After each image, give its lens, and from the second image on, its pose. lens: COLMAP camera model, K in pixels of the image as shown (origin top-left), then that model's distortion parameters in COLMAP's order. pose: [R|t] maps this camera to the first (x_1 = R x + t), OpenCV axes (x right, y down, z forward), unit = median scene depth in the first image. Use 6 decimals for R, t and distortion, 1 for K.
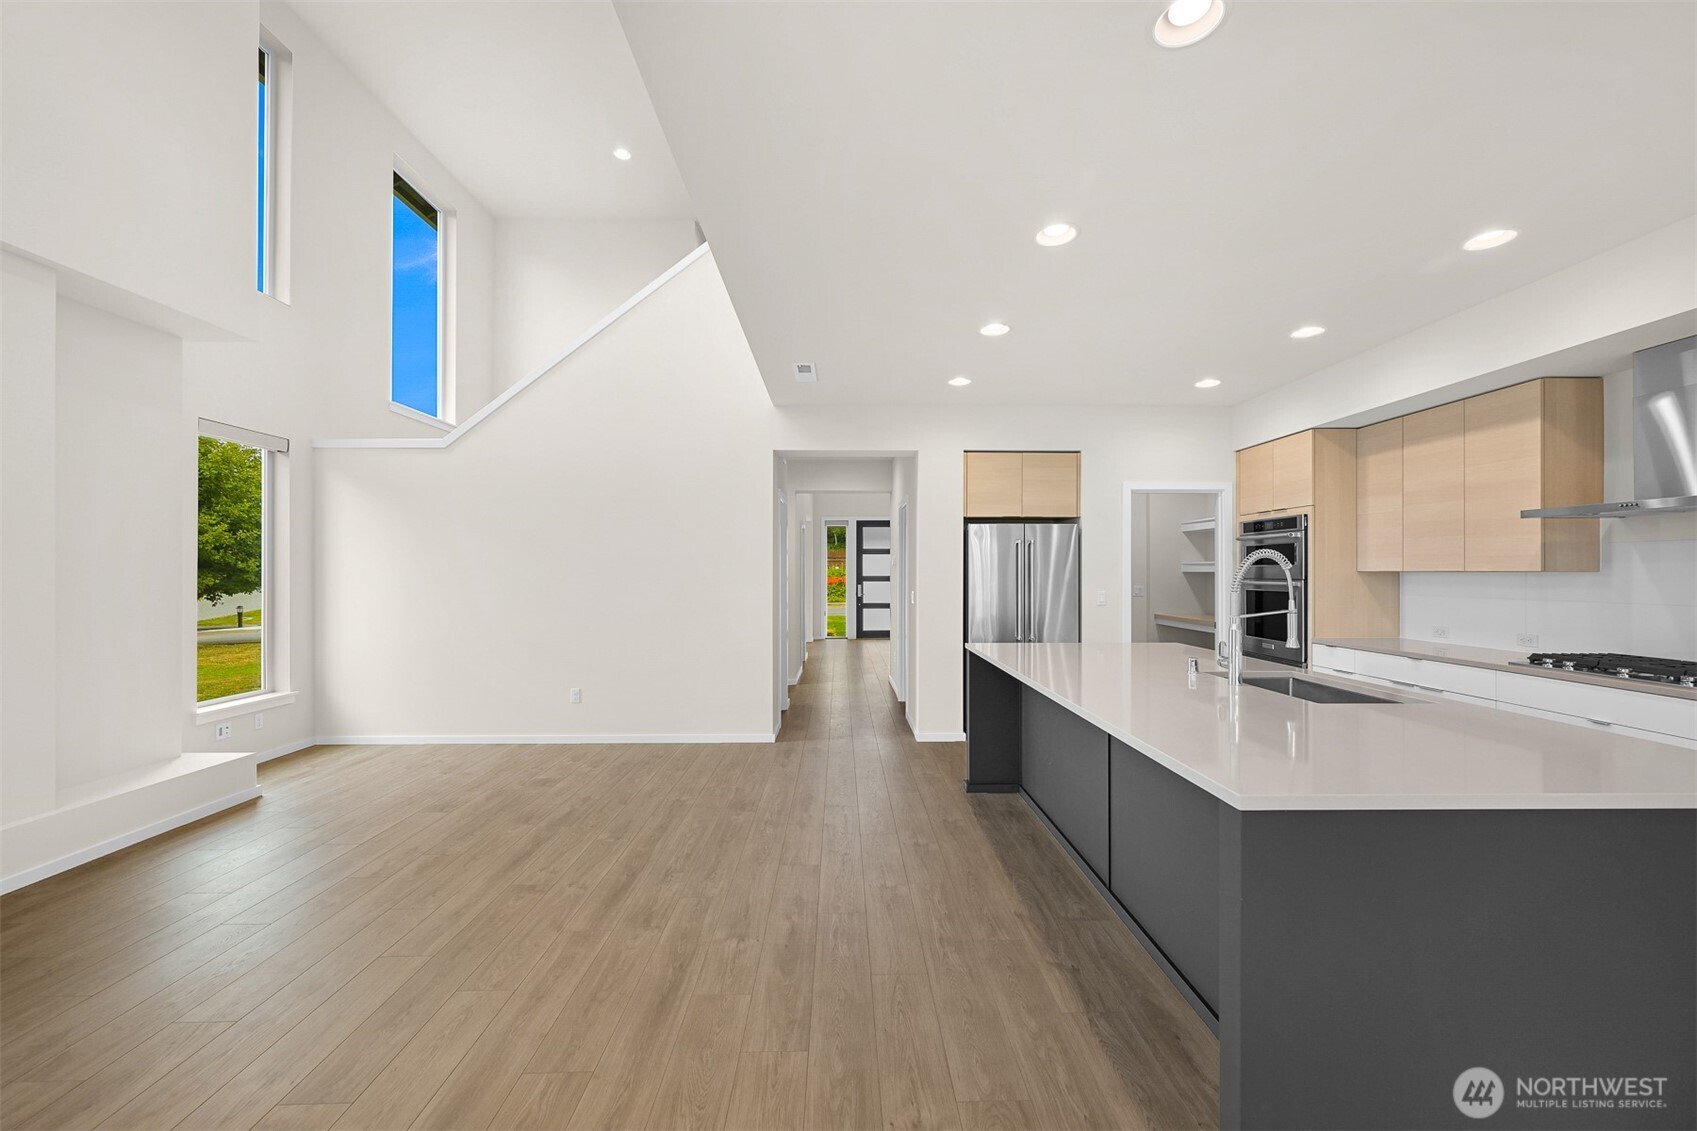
lens RADIAL K [[667.8, 0, 855.7], [0, 667.8, 568.8], [0, 0, 1]] dist [-0.004886, 0.001331]
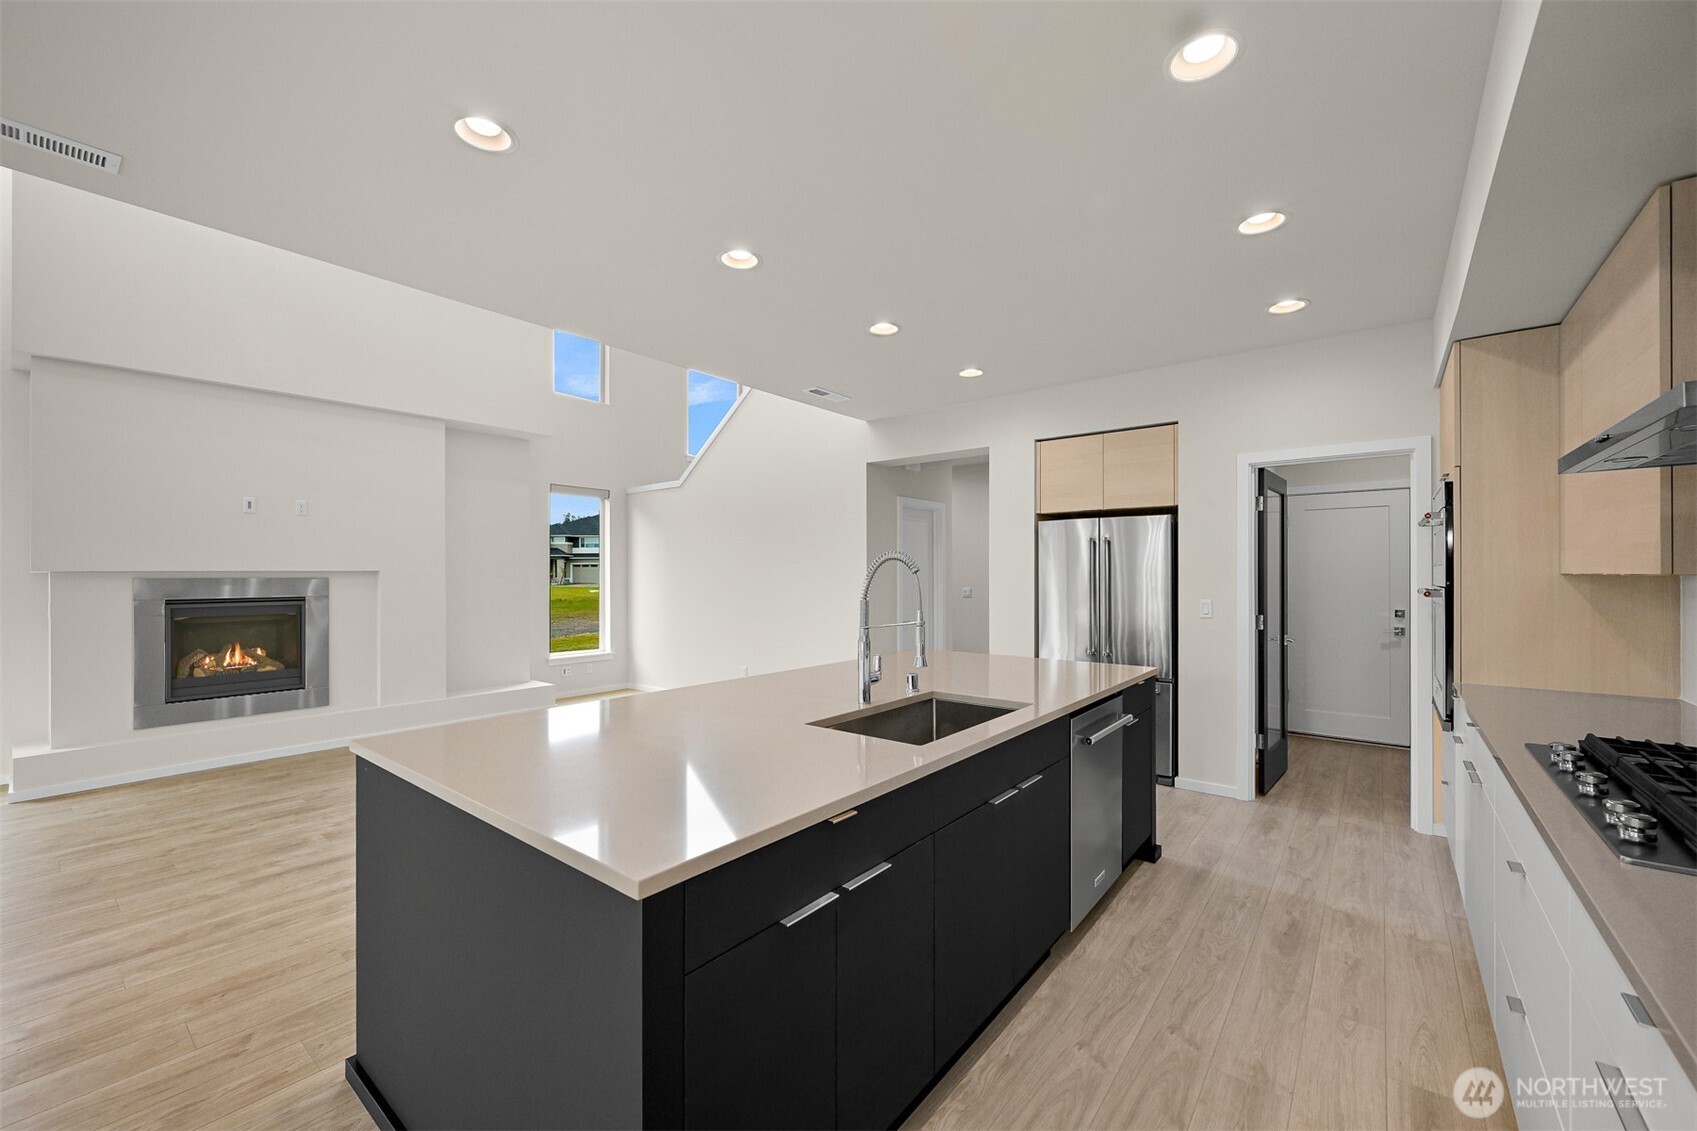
lens RADIAL K [[667.8, 0, 852.6], [0, 667.8, 572.3], [0, 0, 1]] dist [-0.004886, 0.001331]
pose [[0.769338, -0.002846, -0.638835, 0.723505], [0.005271, 0.999984, 0.001893, -0.002000], [0.638820, -0.004824, 0.769341, 0.195276]]
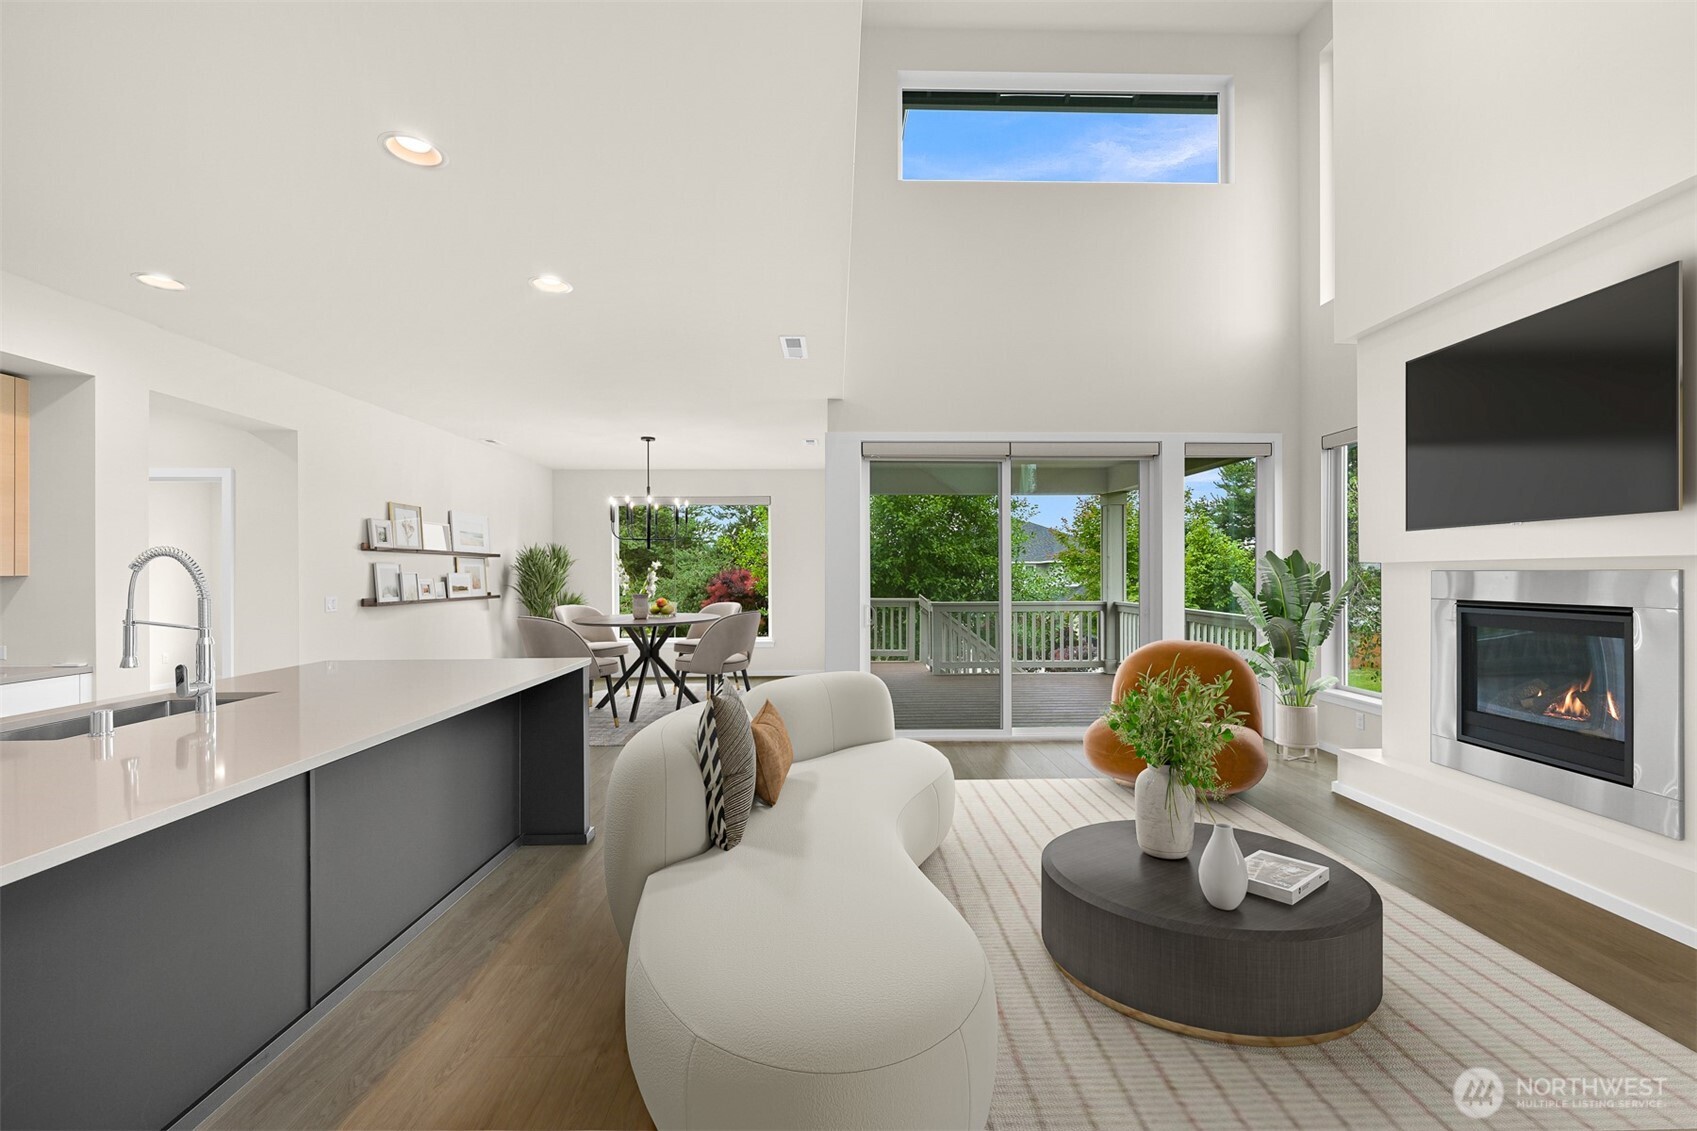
lens RADIAL K [[667.8, 0, 856.3], [0, 667.8, 575.1], [0, 0, 1]] dist [-0.004886, 0.001331]
pose [[-0.999977, 0.004760, -0.004905, -0.144687], [0.004764, 0.999988, -0.000776, 0.006448], [0.004901, -0.000799, -0.999988, 1.160744]]
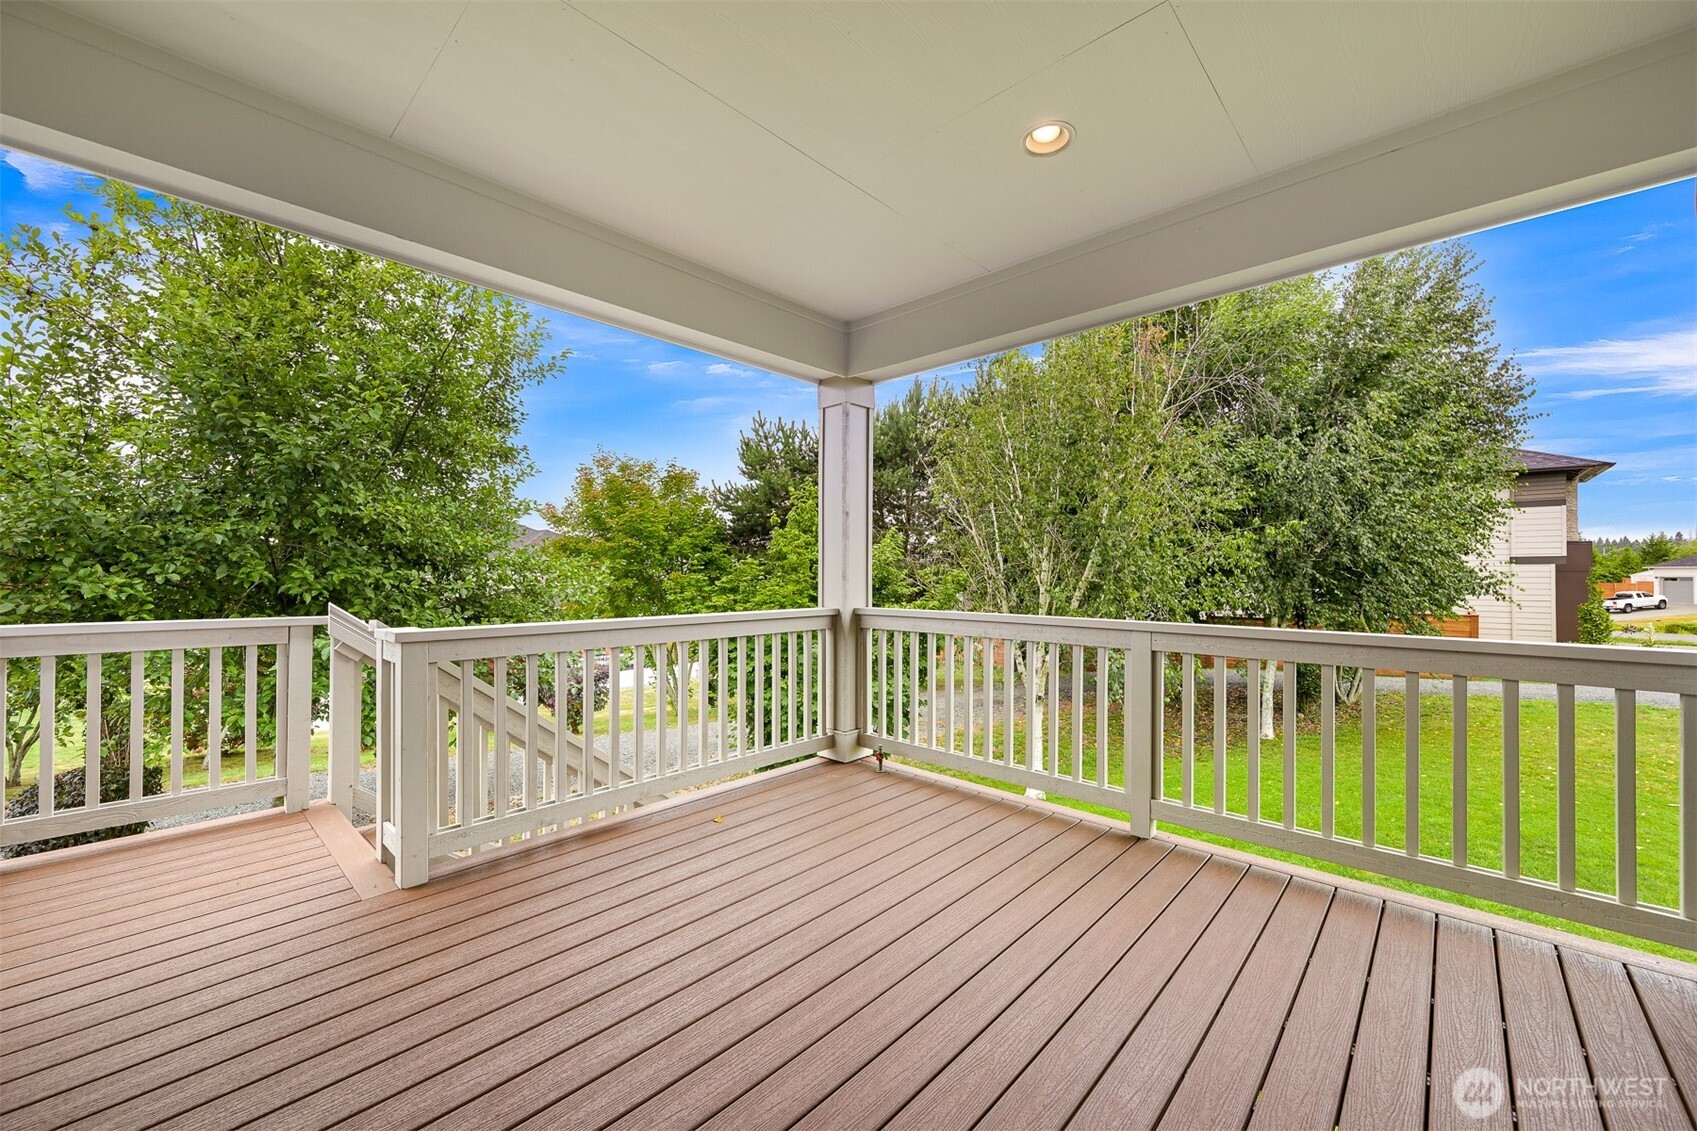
lens RADIAL K [[667.8, 0, 845.1], [0, 667.8, 564.9], [0, 0, 1]] dist [-0.004886, 0.001331]
pose [[-0.705471, -0.007770, -0.708696, -0.258269], [0.005291, 0.999854, -0.016229, 0.044522], [0.708719, -0.015199, -0.705327, -0.309787]]
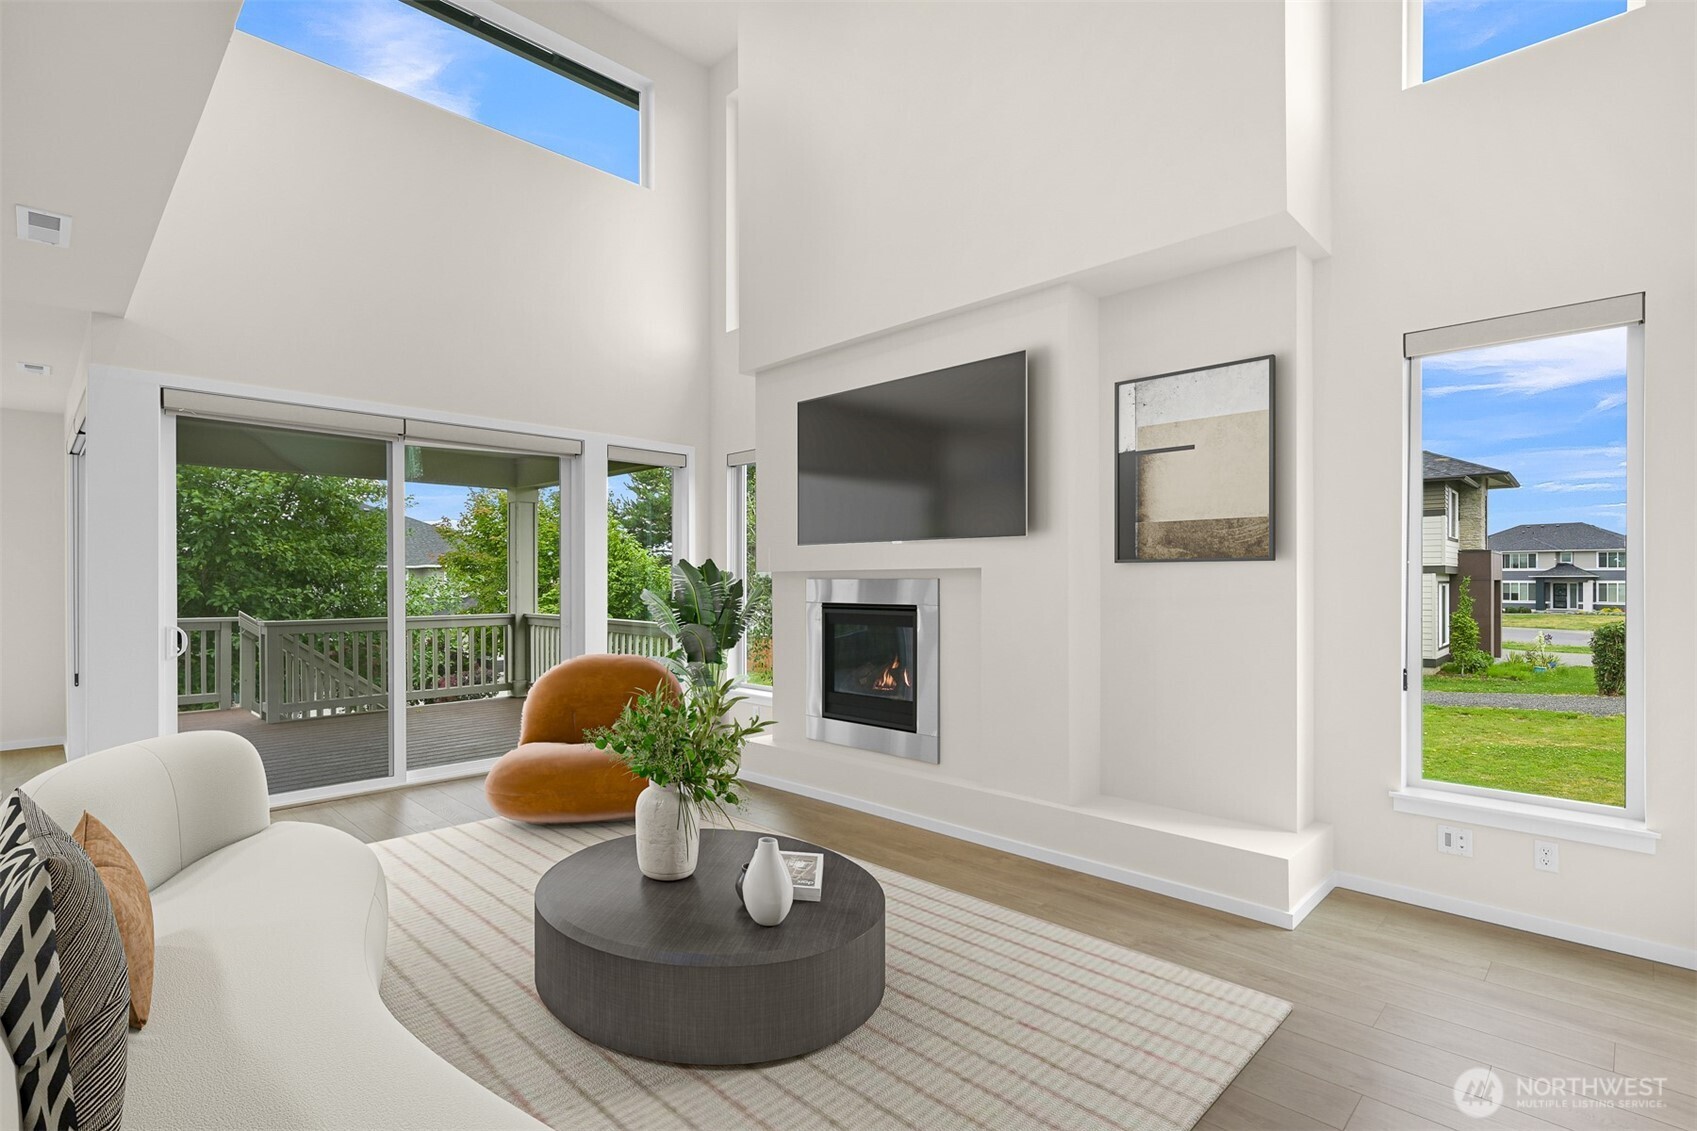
lens RADIAL K [[812.8, 0, 846.7], [0, 812.8, 577.1], [0, 0, 1]] dist [-0.006247, 0.001697]
pose [[-0.717062, 0.001792, -0.697007, -0.058509], [0.006578, 0.999970, -0.004197, 0.006879], [0.696978, -0.007594, -0.717052, 1.252590]]
